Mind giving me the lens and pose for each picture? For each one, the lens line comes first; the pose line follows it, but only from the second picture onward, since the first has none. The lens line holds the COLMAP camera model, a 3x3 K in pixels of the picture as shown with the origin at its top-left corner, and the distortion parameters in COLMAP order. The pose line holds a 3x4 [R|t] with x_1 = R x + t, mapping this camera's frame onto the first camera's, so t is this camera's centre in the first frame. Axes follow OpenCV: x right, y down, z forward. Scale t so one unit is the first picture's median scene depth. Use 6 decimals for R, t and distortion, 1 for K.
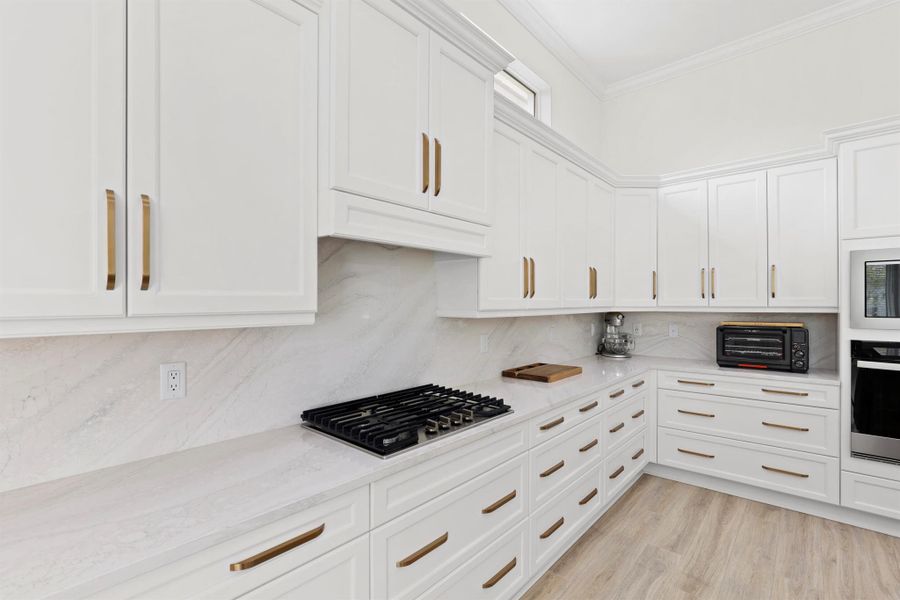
lens RADIAL K [[408.7, 0, 444.2], [0, 408.7, 304.4], [0, 0, 1]] dist [-0.011621, 0.001439]
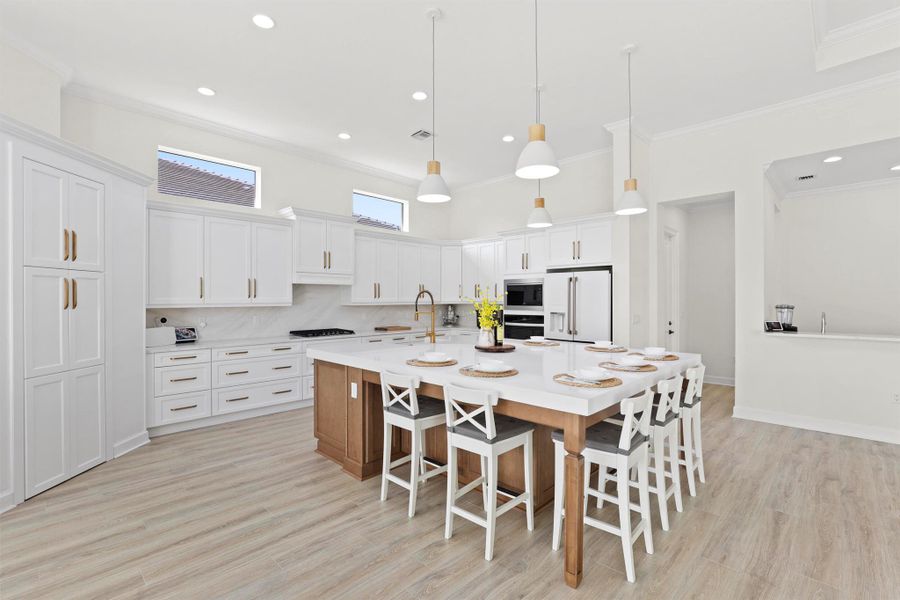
lens RADIAL K [[405.7, 0, 443.3], [0, 405.7, 300.3], [0, 0, 1]] dist [-0.000624, 0.000641]
pose [[0.998815, -0.001415, -0.048640, 0.712089], [0.001404, 0.999999, -0.000262, -0.001099], [0.048640, 0.000194, 0.998816, -1.512751]]
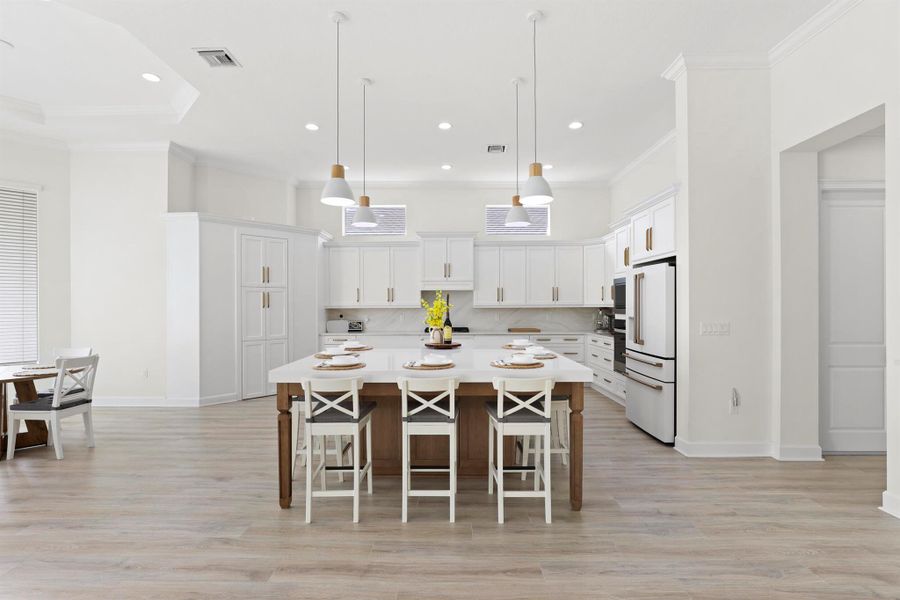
lens RADIAL K [[408.7, 0, 444.2], [0, 408.7, 304.4], [0, 0, 1]] dist [-0.011621, 0.001439]
pose [[0.653296, -0.003297, -0.757095, 1.987578], [0.001996, 0.999995, -0.002633, 0.011452], [0.757100, 0.000209, 0.653299, -1.115021]]
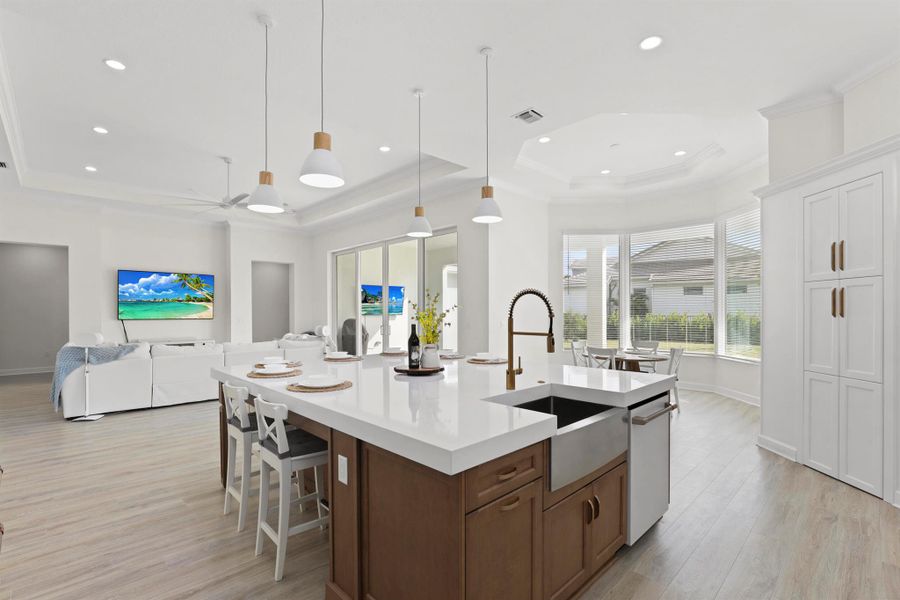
lens RADIAL K [[408.1, 0, 447.3], [0, 408.1, 314.8], [0, 0, 1]] dist [0.001955, 0.000477]
pose [[-0.997374, 0.000926, 0.072413, 0.662591], [0.001962, 0.999897, 0.014236, -0.004348], [-0.072392, 0.014341, -0.997273, 1.001788]]
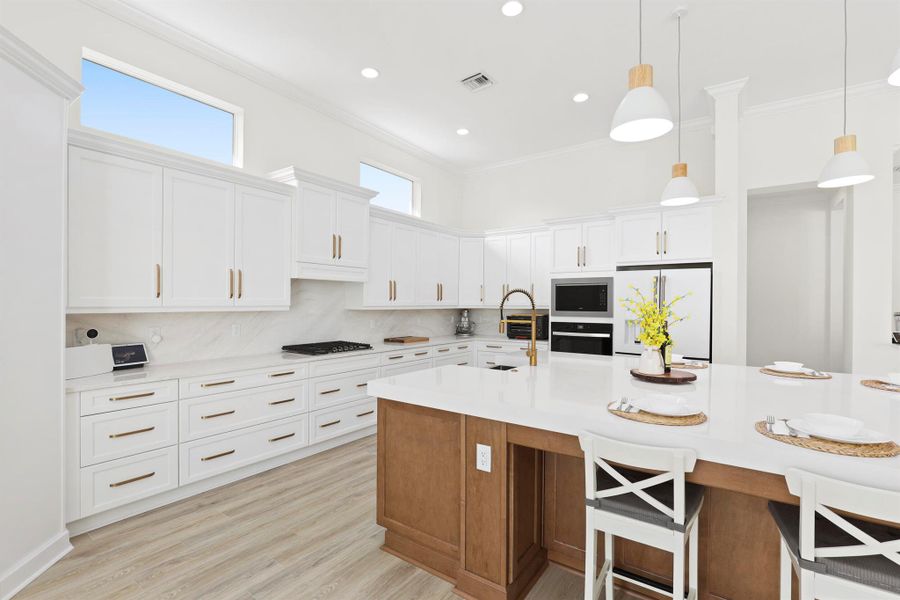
lens RADIAL K [[415.2, 0, 446.6], [0, 415.2, 304.9], [0, 0, 1]] dist [-0.003402, 0.000025]
pose [[0.993623, 0.005692, 0.112606, 0.223063], [-0.005935, 0.999981, 0.001826, 0.000436], [-0.112594, -0.002483, 0.993638, -1.007000]]
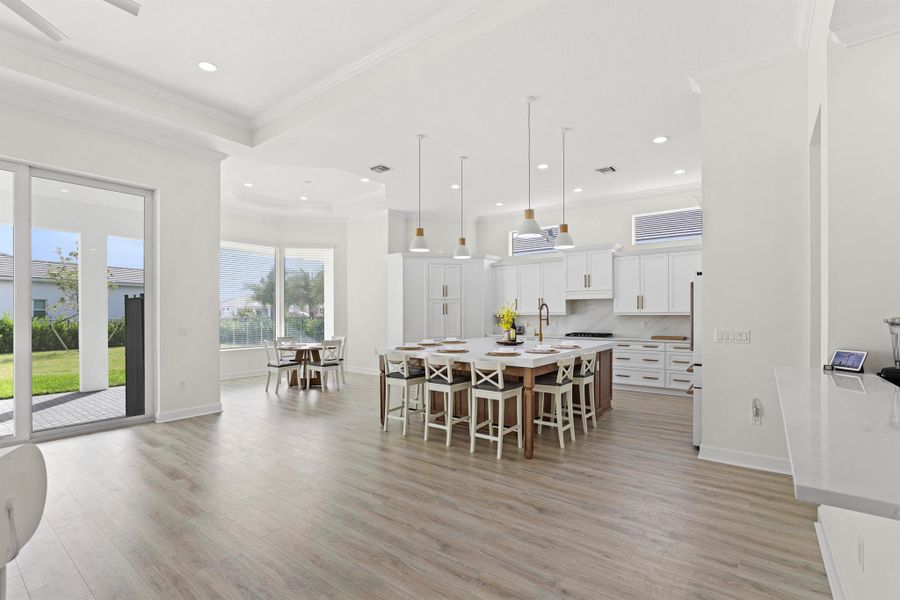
lens RADIAL K [[411.7, 0, 449.3], [0, 411.7, 311.8], [0, 0, 1]] dist [-0.002864, -0.000014]
pose [[0.076525, -0.001997, -0.997066, 2.869991], [0.001885, 0.999996, -0.001858, 0.008086], [0.997066, -0.001738, 0.076528, -0.578554]]
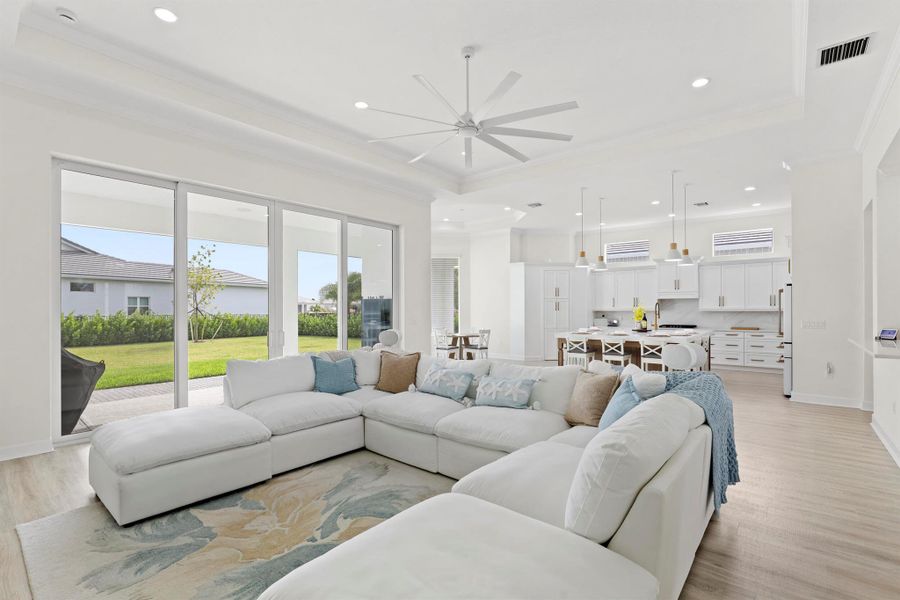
lens RADIAL K [[417.2, 0, 457.5], [0, 417.2, 304.5], [0, 0, 1]] dist [0.006657, 0.000115]
pose [[0.050972, -0.009216, -0.998658, 3.766431], [0.001160, 0.999957, -0.009169, -0.000163], [0.998699, -0.000691, 0.050980, -1.597148]]
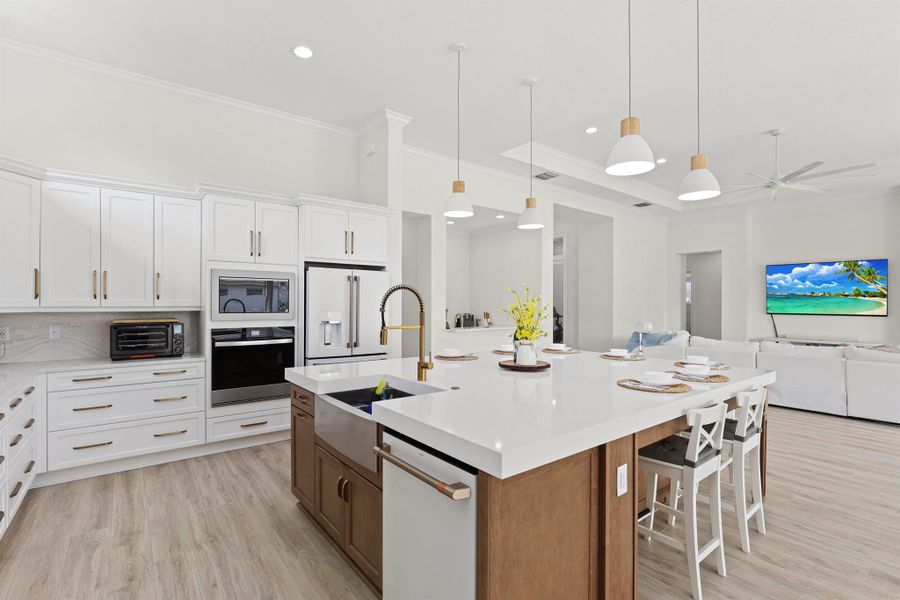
lens RADIAL K [[421.0, 0, 451.4], [0, 421.0, 305.1], [0, 0, 1]] dist [-0.023634, 0.000067]
pose [[0.170678, -0.000035, 0.985327, -0.326855], [-0.001338, 0.999999, 0.000267, -0.000542], [-0.985326, -0.001364, 0.170678, -0.117294]]
